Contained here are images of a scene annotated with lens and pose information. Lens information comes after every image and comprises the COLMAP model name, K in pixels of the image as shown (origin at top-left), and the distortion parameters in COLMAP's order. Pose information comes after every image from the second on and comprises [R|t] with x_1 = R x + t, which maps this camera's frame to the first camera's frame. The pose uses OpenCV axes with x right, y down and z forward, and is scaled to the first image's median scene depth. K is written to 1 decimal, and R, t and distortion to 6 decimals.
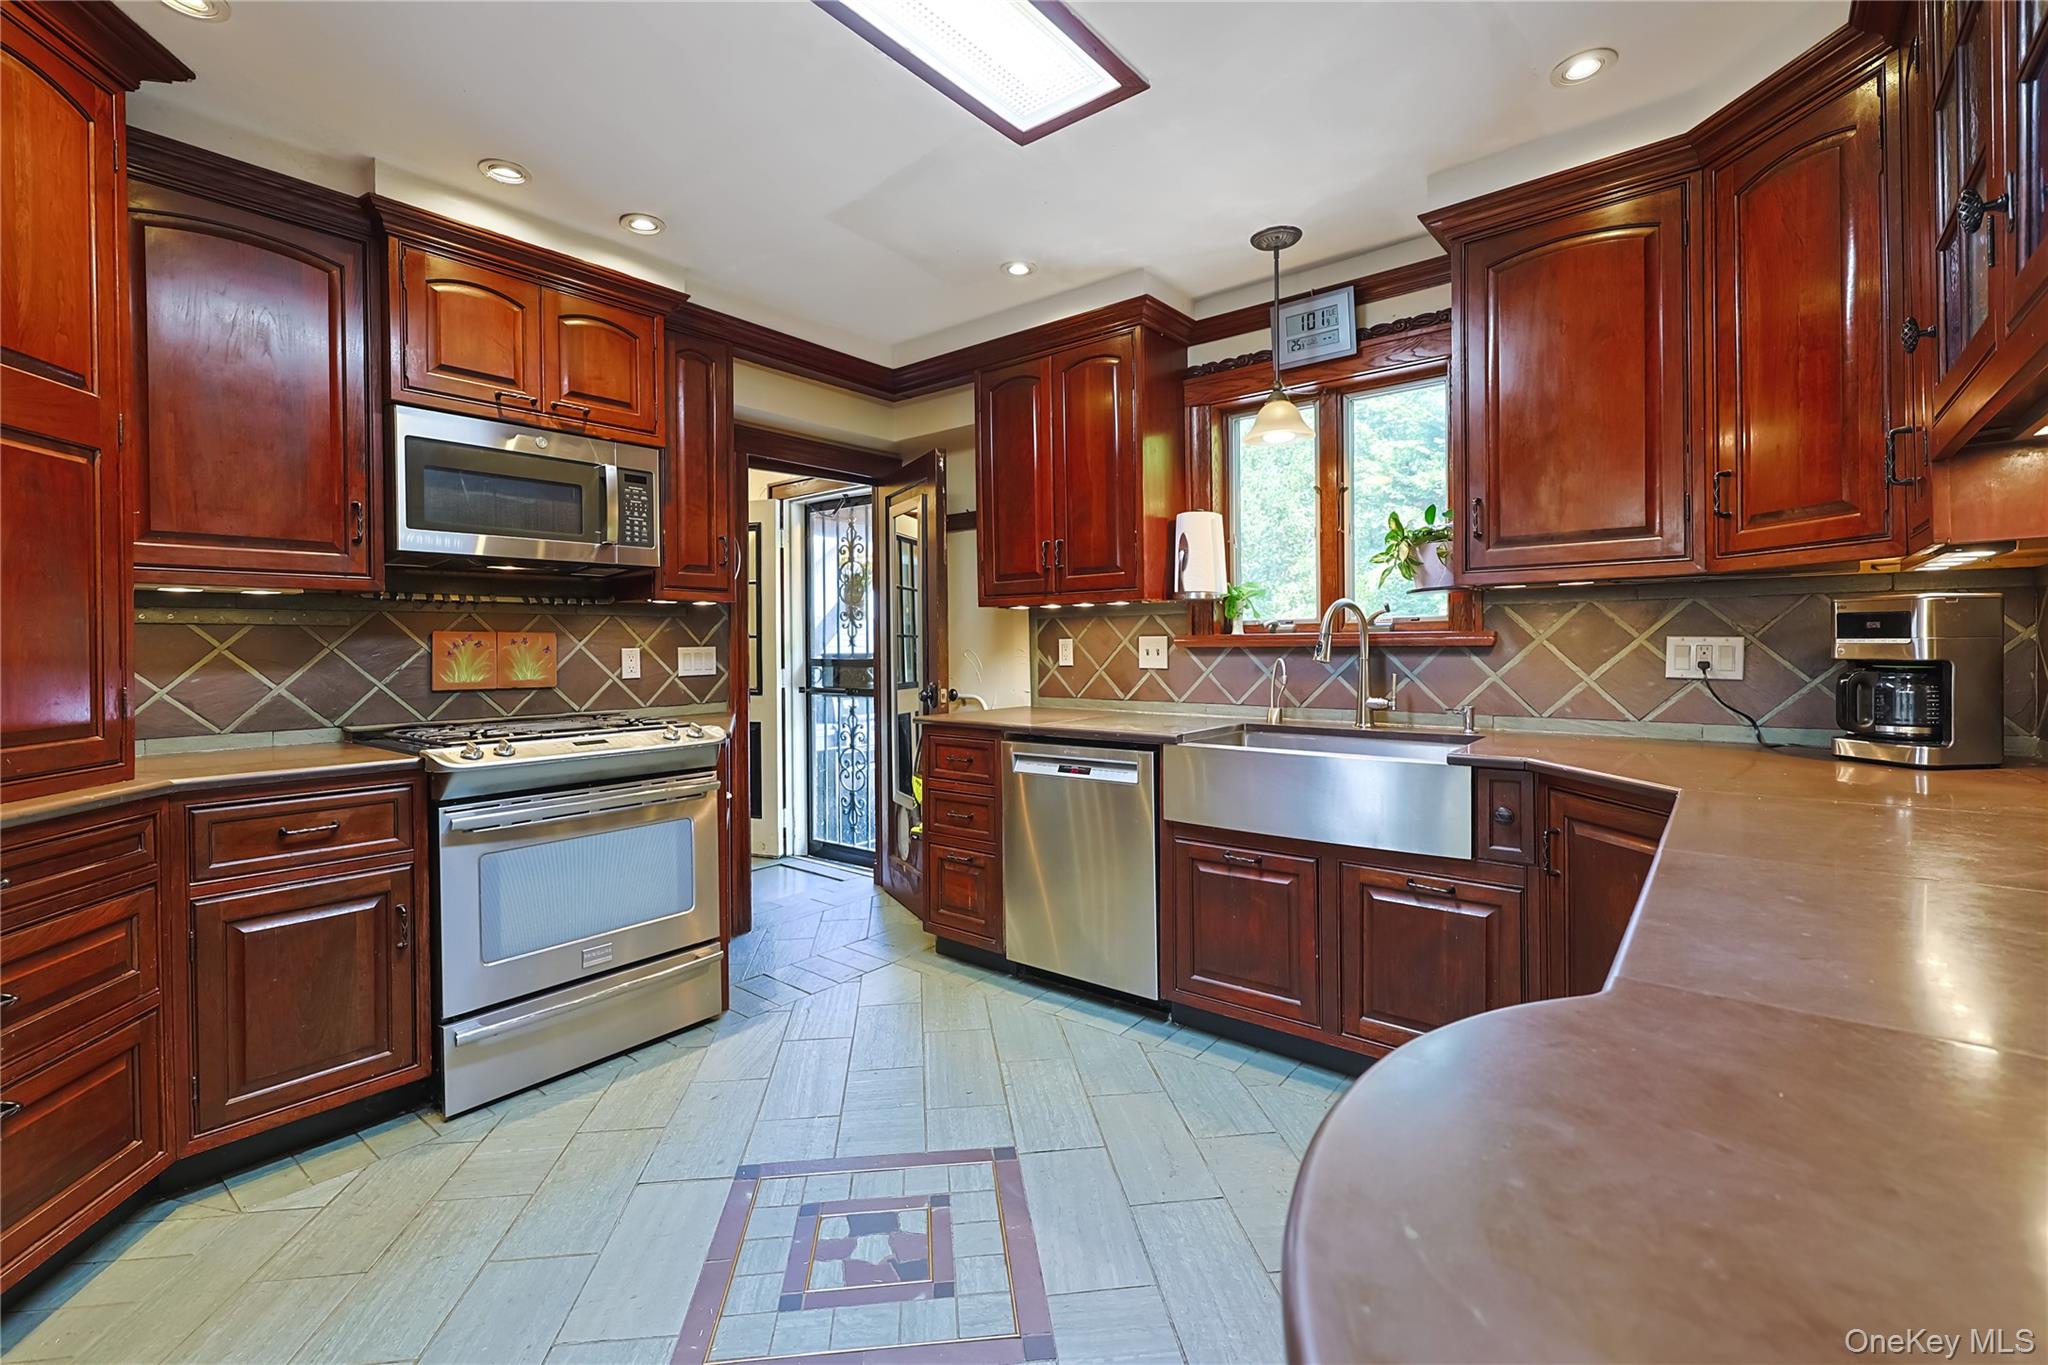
lens RADIAL K [[925.8, 0, 972.3], [0, 925.8, 639.3], [0, 0, 1]] dist [0.016758, 0.000103]
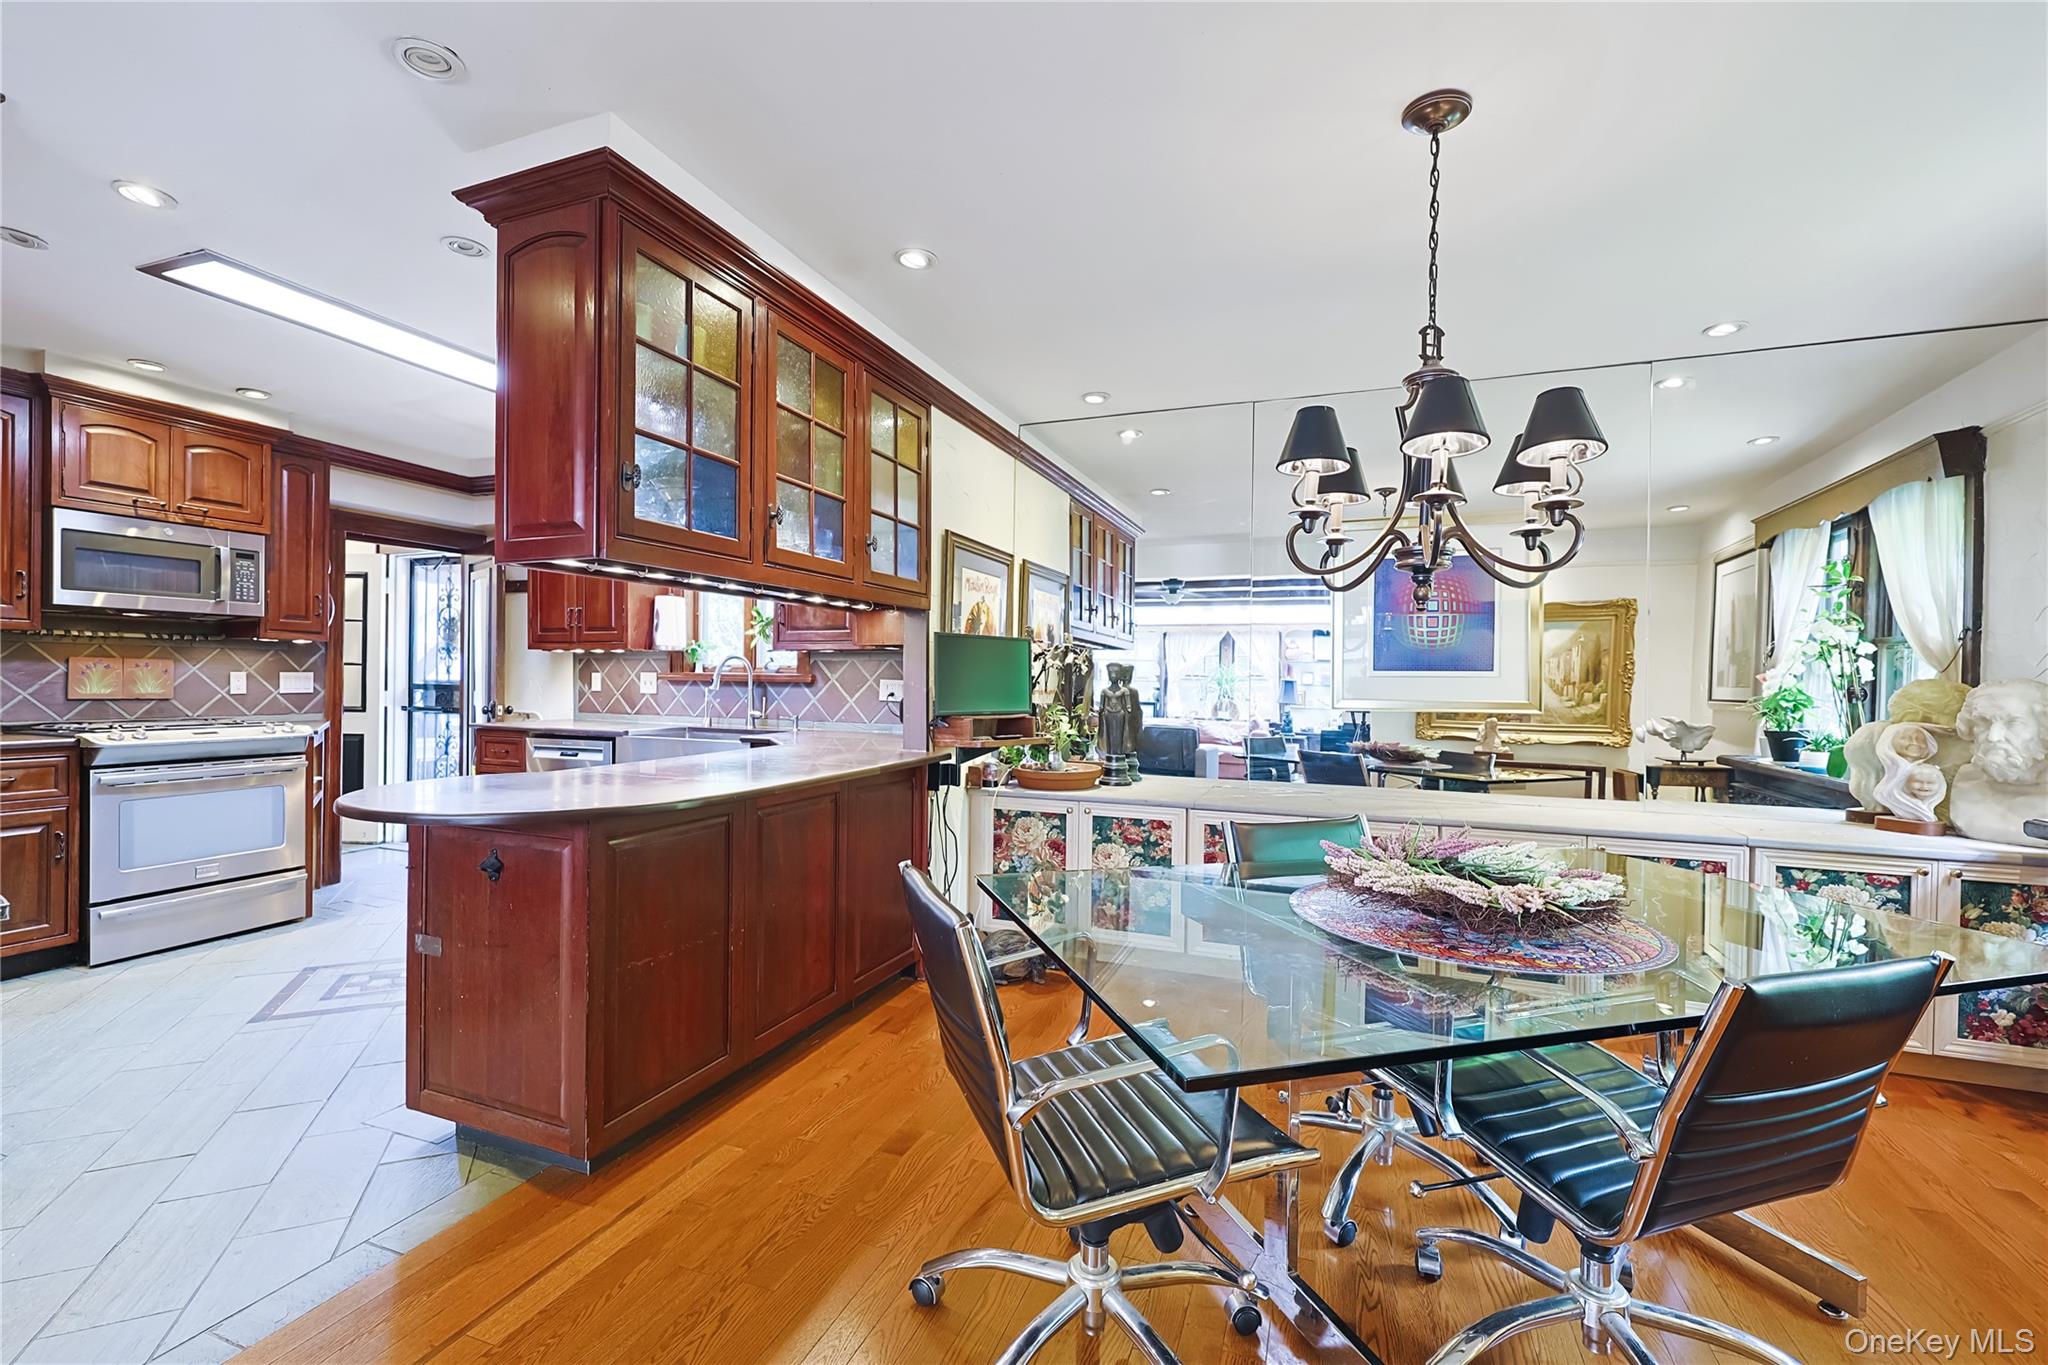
lens RADIAL K [[918.4, 0, 968.8], [0, 918.4, 677.8], [0, 0, 1]] dist [0.013986, -0.000006]
pose [[0.949947, 0.022520, 0.311598, 0.262770], [-0.024254, 0.999704, 0.001692, -0.011689], [-0.311467, -0.009165, 0.950213, -0.724355]]
